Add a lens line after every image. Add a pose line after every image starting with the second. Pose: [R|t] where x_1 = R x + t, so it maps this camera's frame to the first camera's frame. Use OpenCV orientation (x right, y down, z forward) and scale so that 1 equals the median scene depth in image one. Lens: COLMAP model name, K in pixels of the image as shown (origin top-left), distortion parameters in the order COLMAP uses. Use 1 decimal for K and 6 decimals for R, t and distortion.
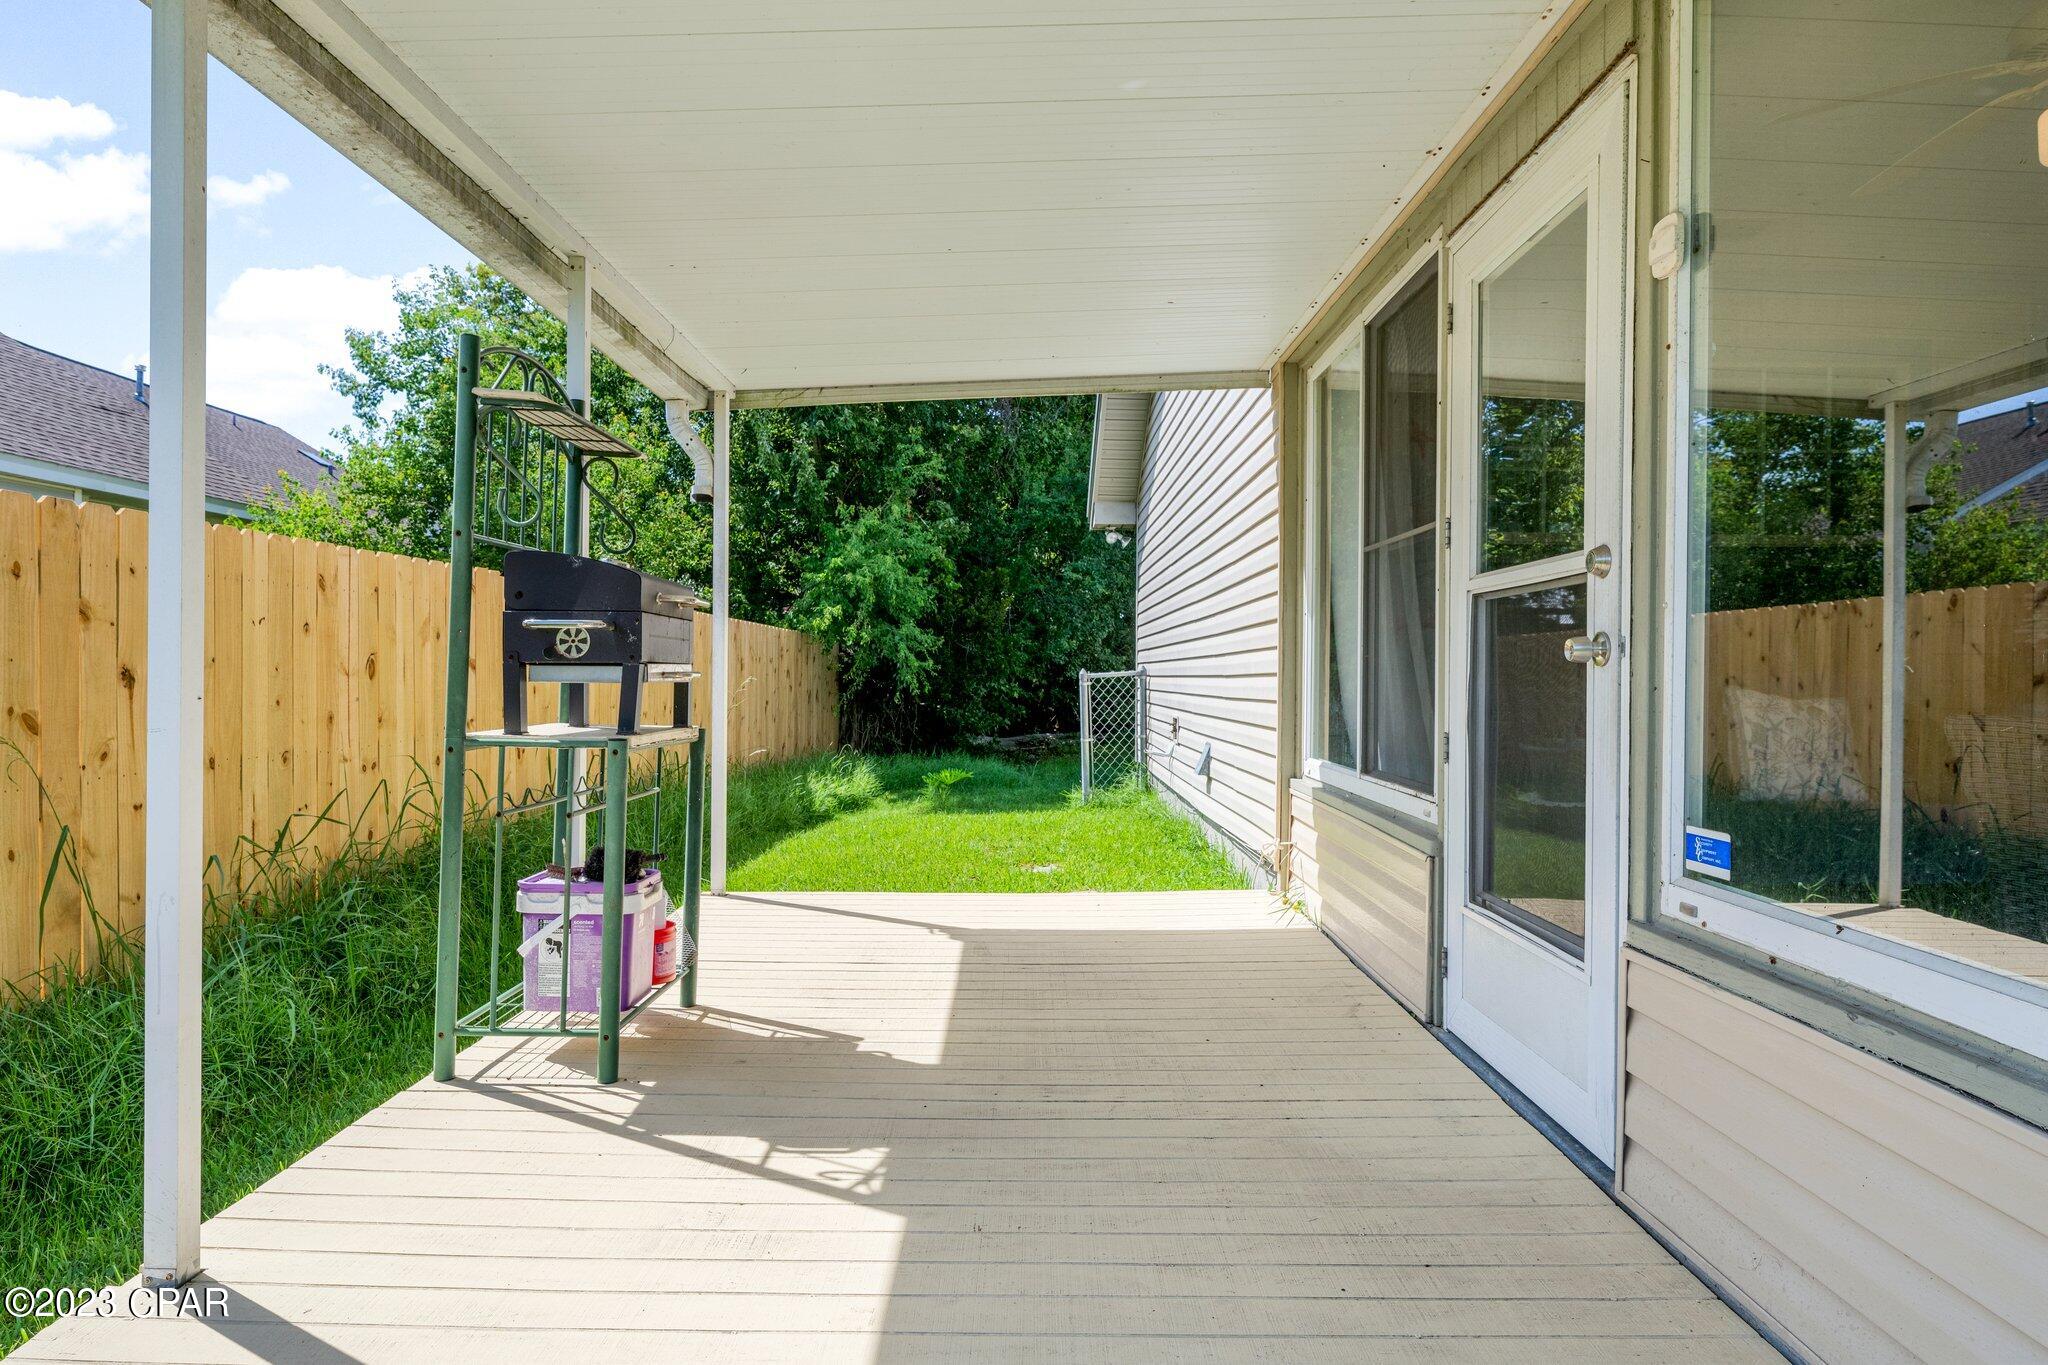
lens RADIAL K [[1163.1, 0, 1023.0], [0, 1163.1, 676.4], [0, 0, 1]] dist [-0.000831, 0.000019]
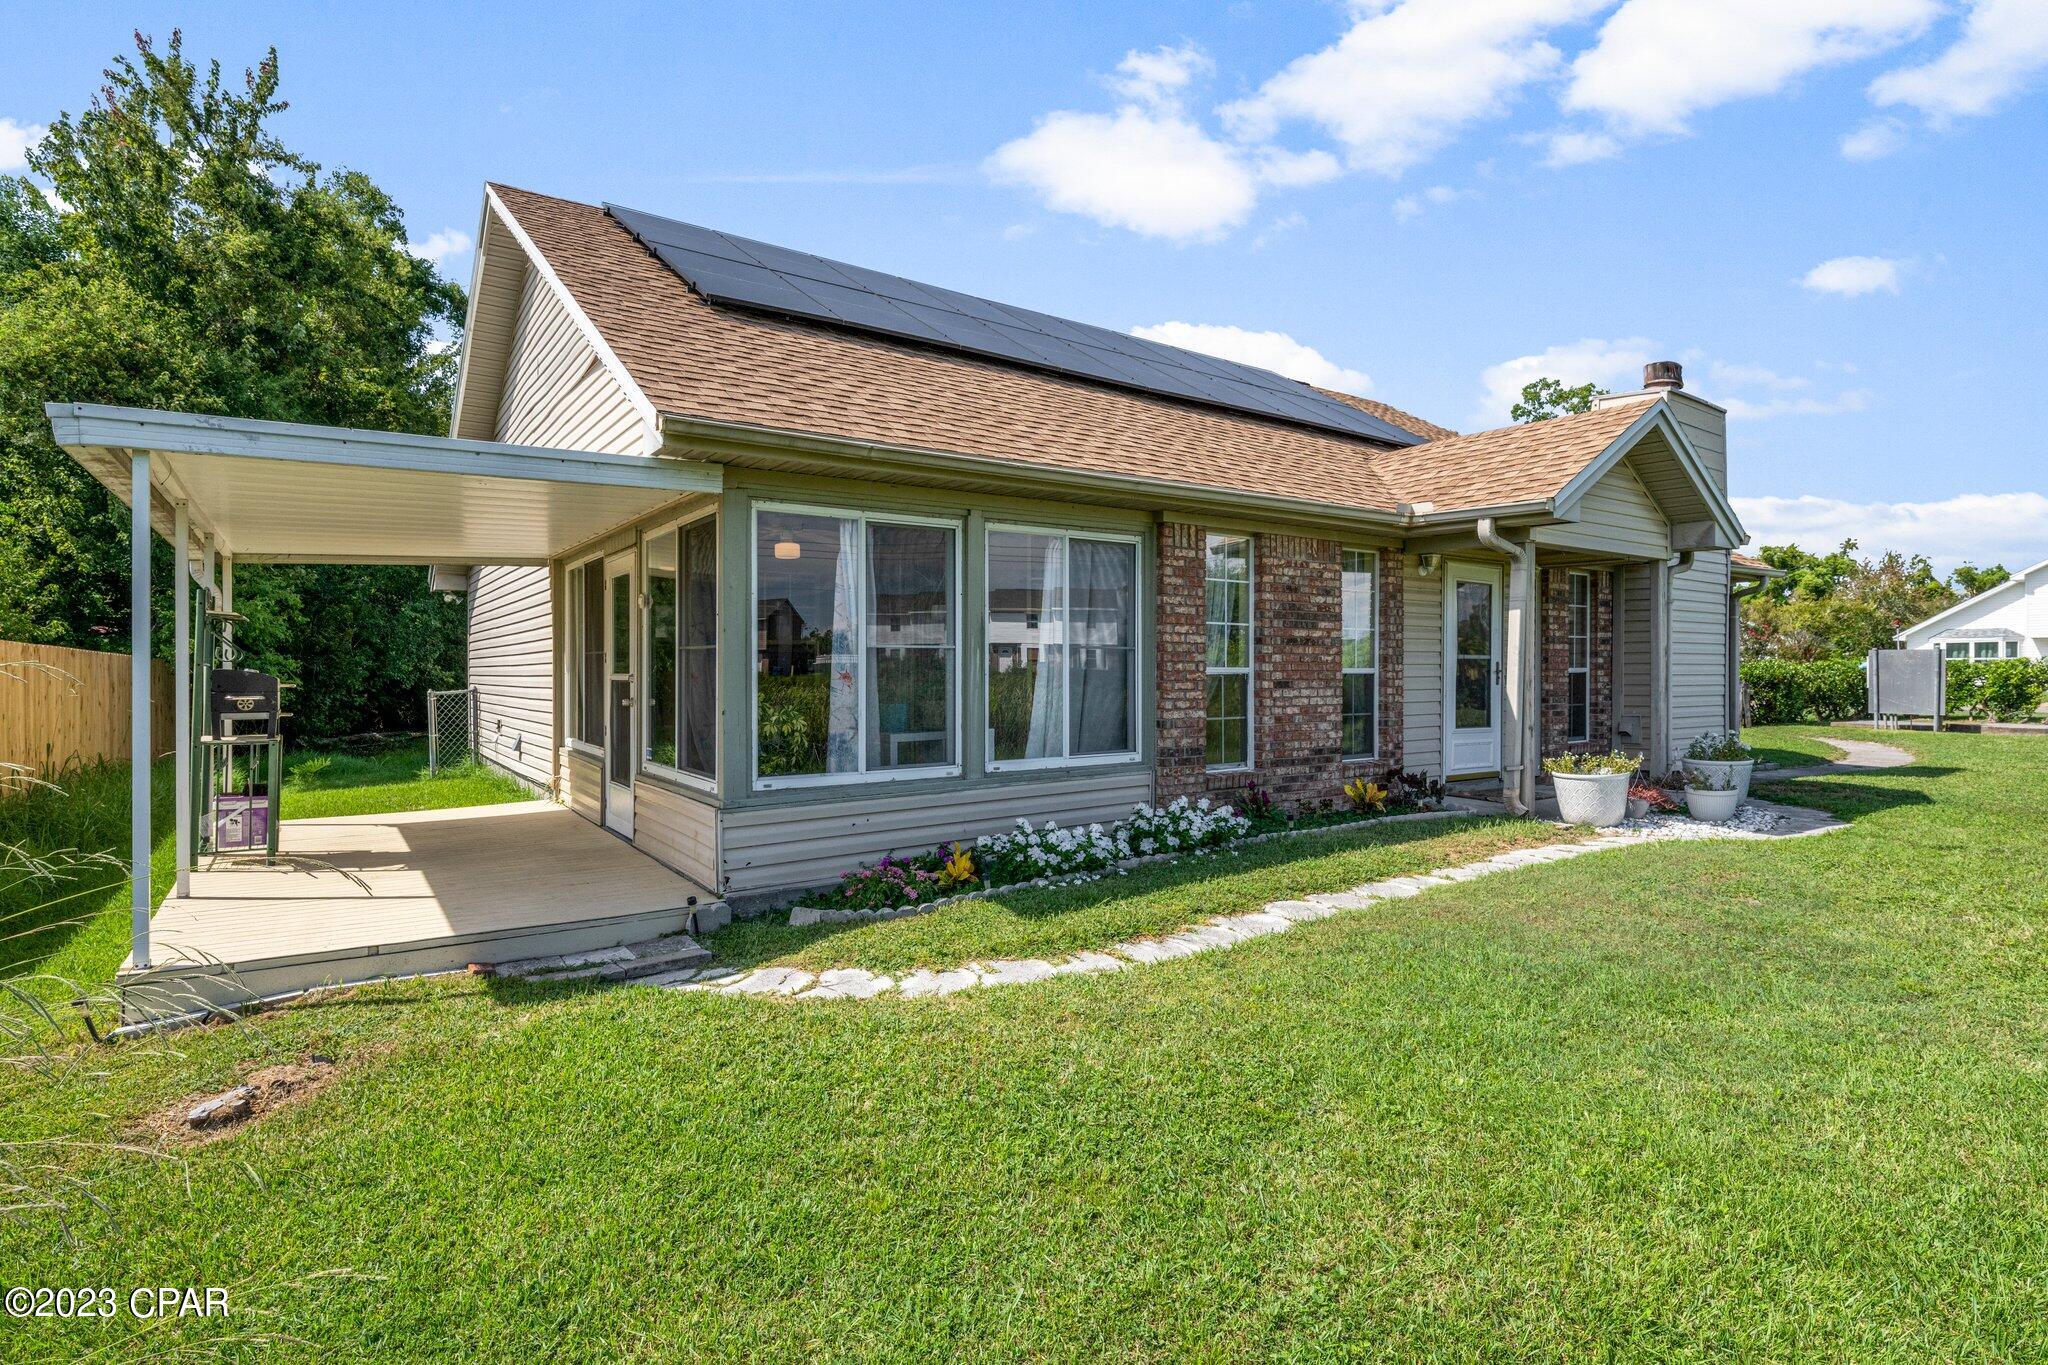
lens RADIAL K [[1052.4, 0, 1034.6], [0, 1052.4, 673.9], [0, 0, 1]] dist [0.003206, 0.000565]
pose [[0.821993, -0.010073, 0.569408, -0.107028], [0.007251, 0.999948, 0.007223, -0.038673], [-0.569451, -0.001808, 0.822023, -0.750609]]
